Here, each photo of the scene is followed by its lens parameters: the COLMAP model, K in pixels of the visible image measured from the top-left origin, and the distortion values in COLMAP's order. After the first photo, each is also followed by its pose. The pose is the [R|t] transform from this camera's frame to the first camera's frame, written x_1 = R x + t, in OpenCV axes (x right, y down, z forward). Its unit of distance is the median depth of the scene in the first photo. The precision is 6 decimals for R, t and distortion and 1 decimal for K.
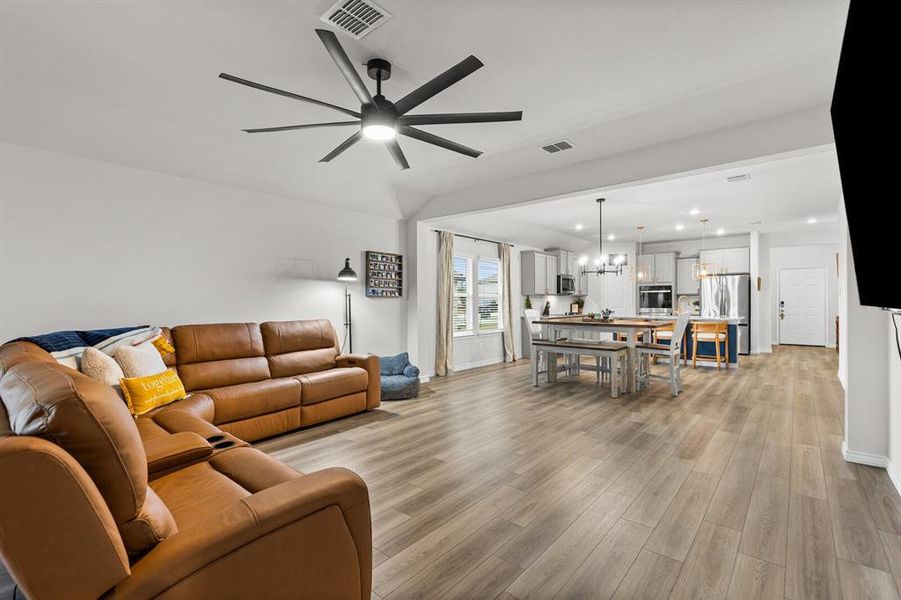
lens RADIAL K [[401.7, 0, 449.2], [0, 401.7, 299.9], [0, 0, 1]] dist [0.000379, 0.000098]
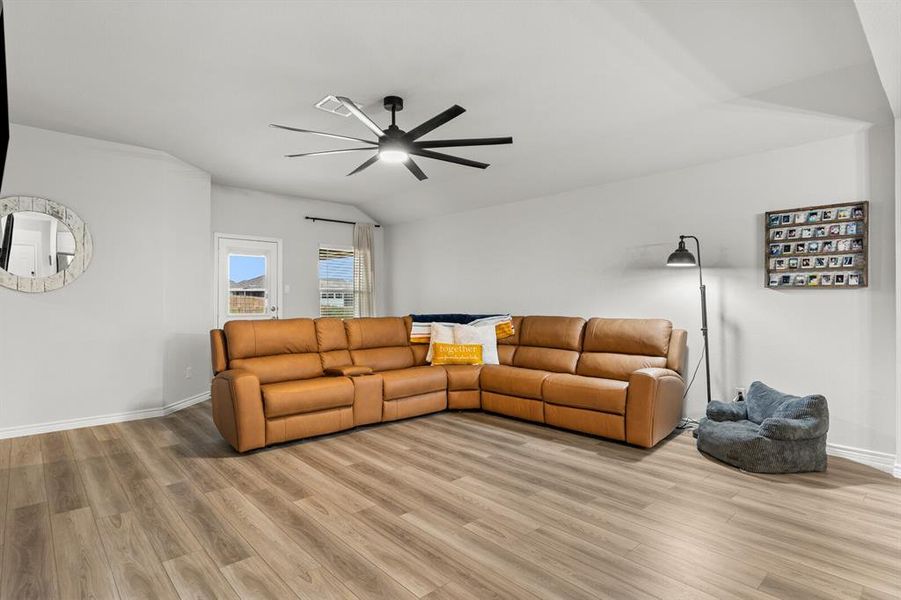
lens RADIAL K [[459.6, 0, 448.2], [0, 459.6, 303.3], [0, 0, 1]] dist [-0.003101, 0.001016]
pose [[-0.111875, 0.014384, -0.993618, 0.671025], [0.005101, 0.999890, 0.013900, 0.002472], [0.993709, -0.003513, -0.111936, 0.761748]]
